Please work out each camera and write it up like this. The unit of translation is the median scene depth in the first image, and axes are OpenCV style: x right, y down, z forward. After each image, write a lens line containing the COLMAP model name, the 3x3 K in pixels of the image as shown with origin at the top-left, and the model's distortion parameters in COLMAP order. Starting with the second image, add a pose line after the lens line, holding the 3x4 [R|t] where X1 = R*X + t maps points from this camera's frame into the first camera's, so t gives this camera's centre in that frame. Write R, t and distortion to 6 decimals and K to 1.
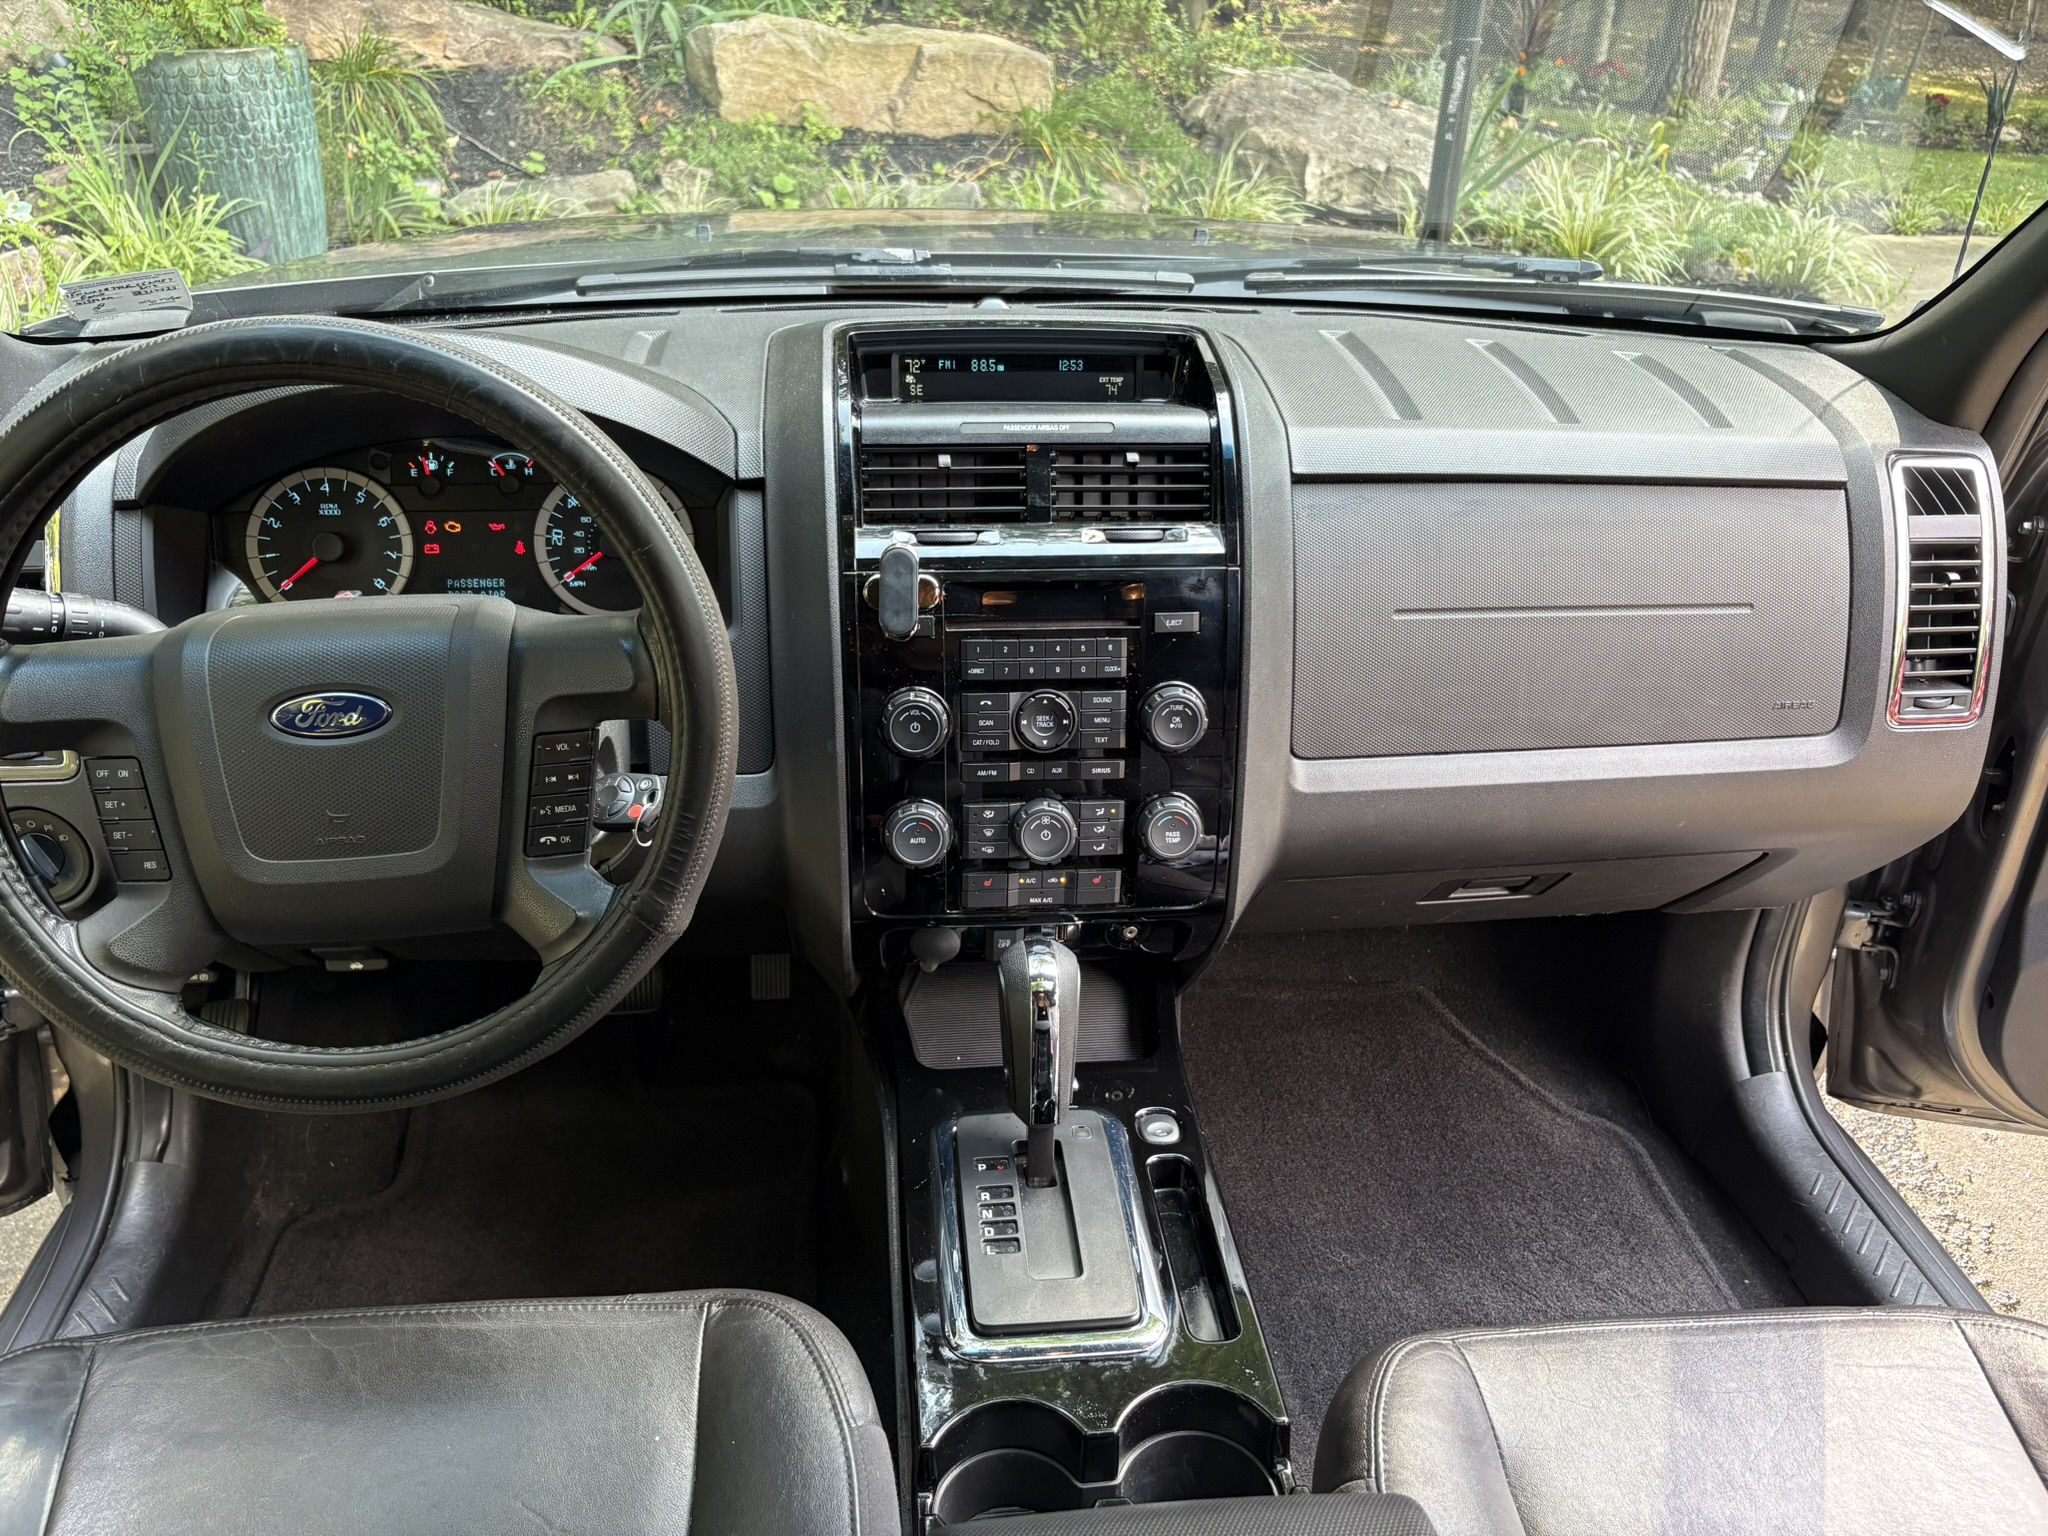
lens RADIAL K [[1683.3, 0, 1024.0], [0, 1683.3, 768.0], [0, 0, 1]] dist [0.006474, 0.003471]
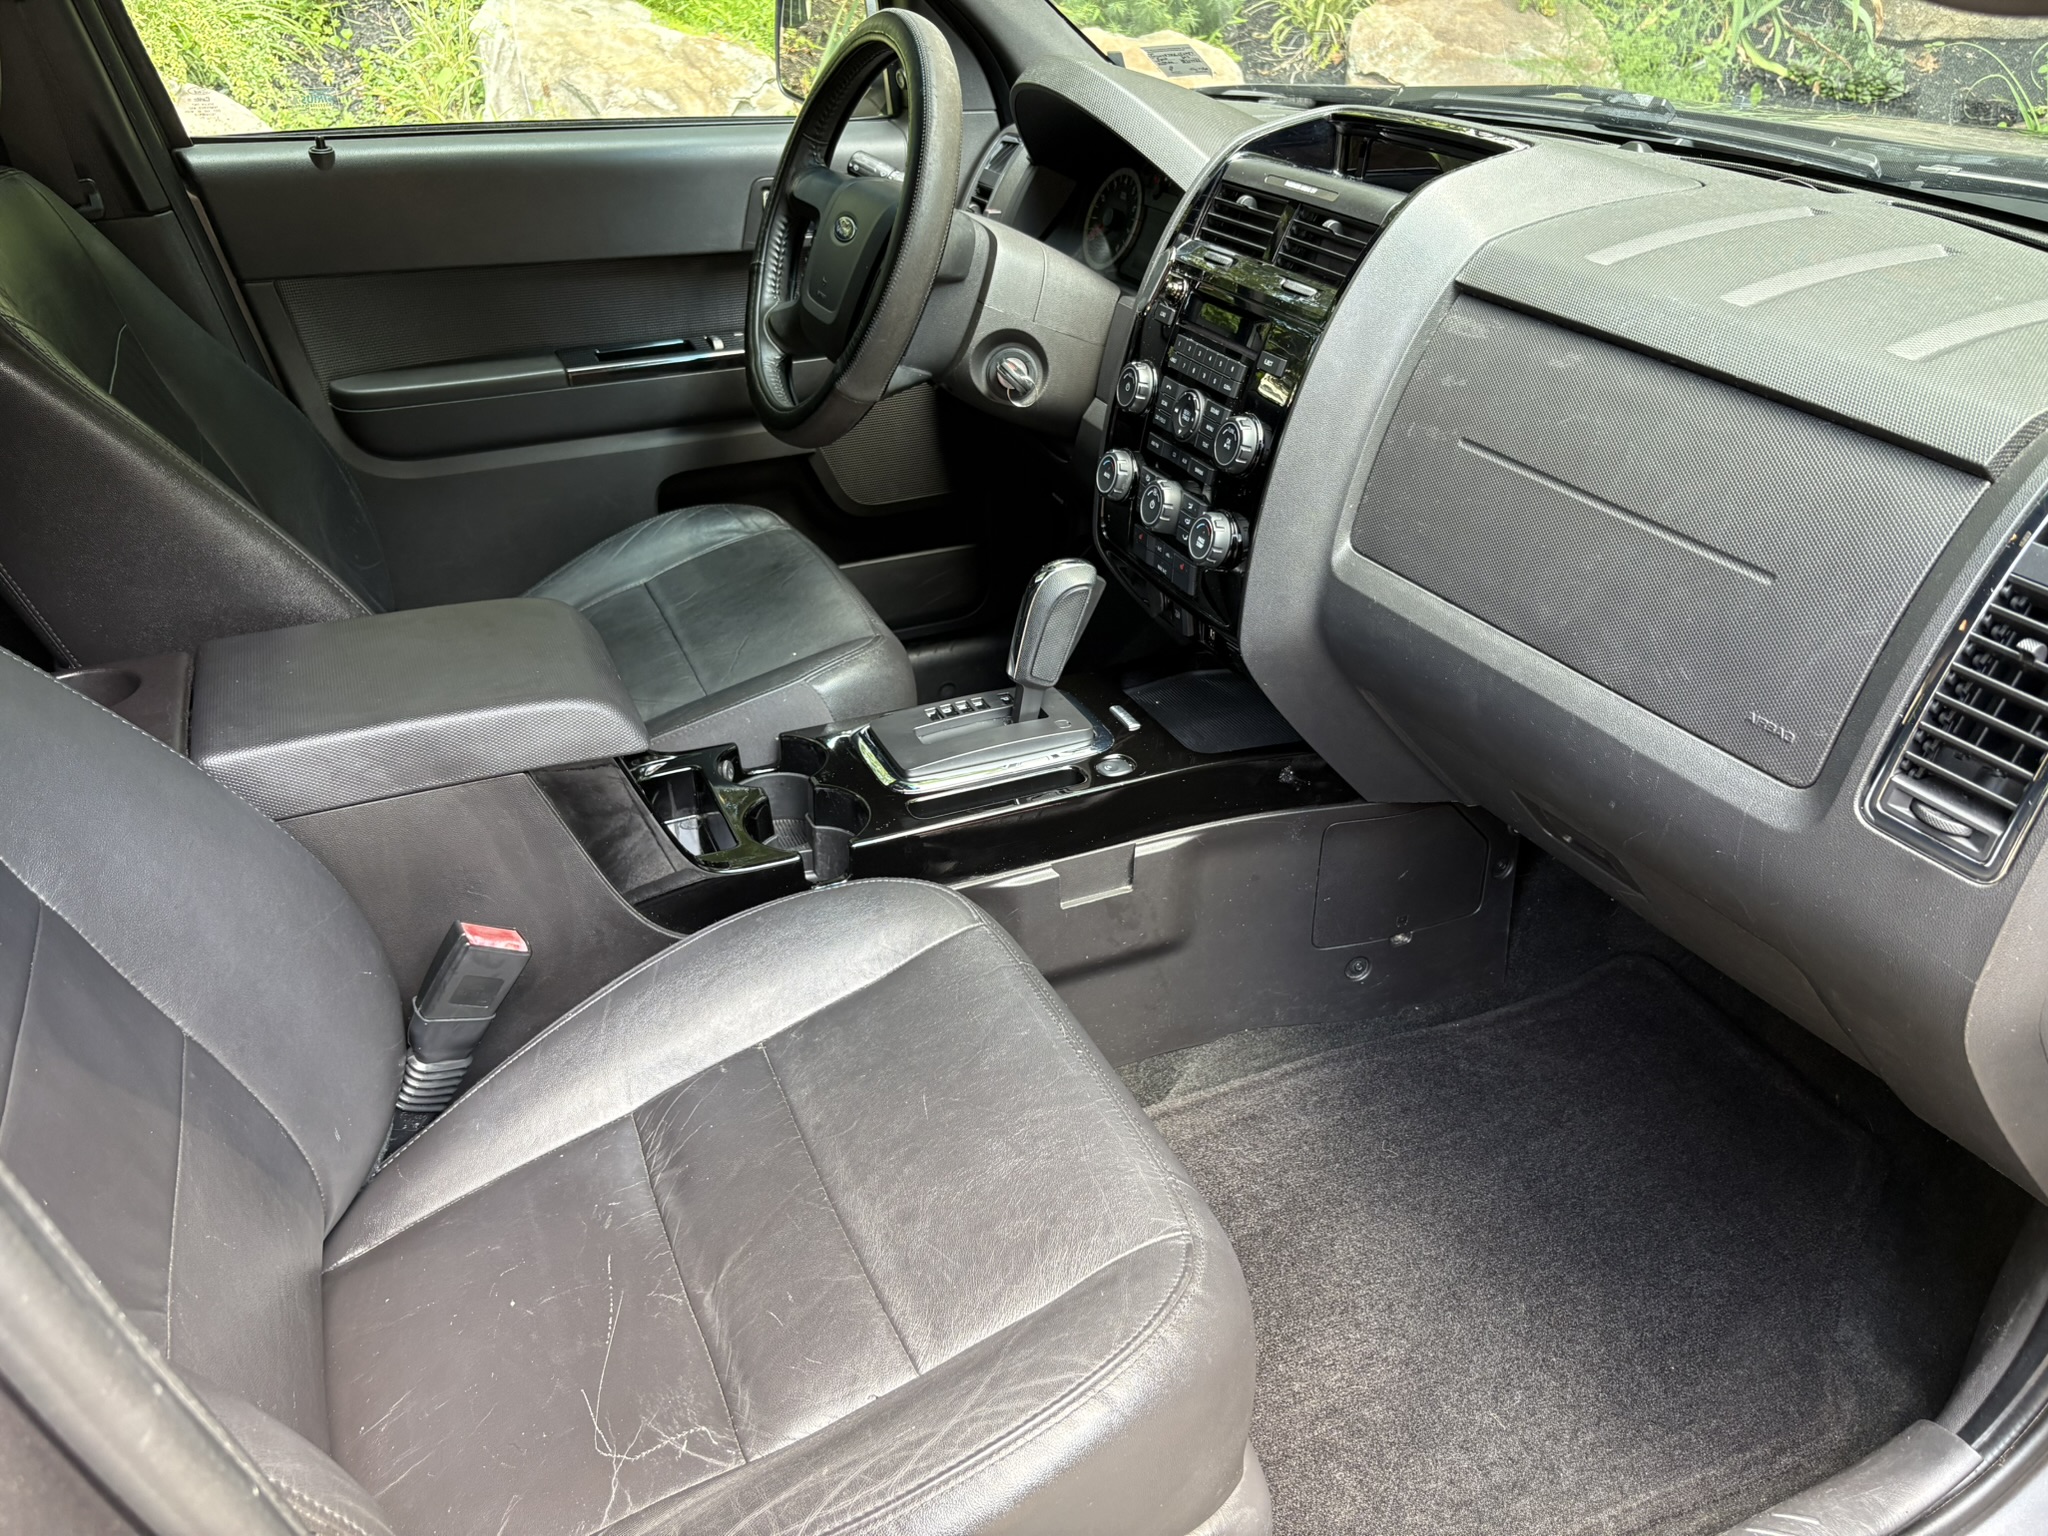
lens RADIAL K [[1683.3, 0, 1024.0], [0, 1683.3, 768.0], [0, 0, 1]] dist [0.006474, 0.003471]
pose [[0.270564, 0.419647, -0.866425, 1.151842], [-0.431614, 0.857349, 0.280469, -0.099844], [0.860526, 0.298077, 0.413093, 0.464560]]
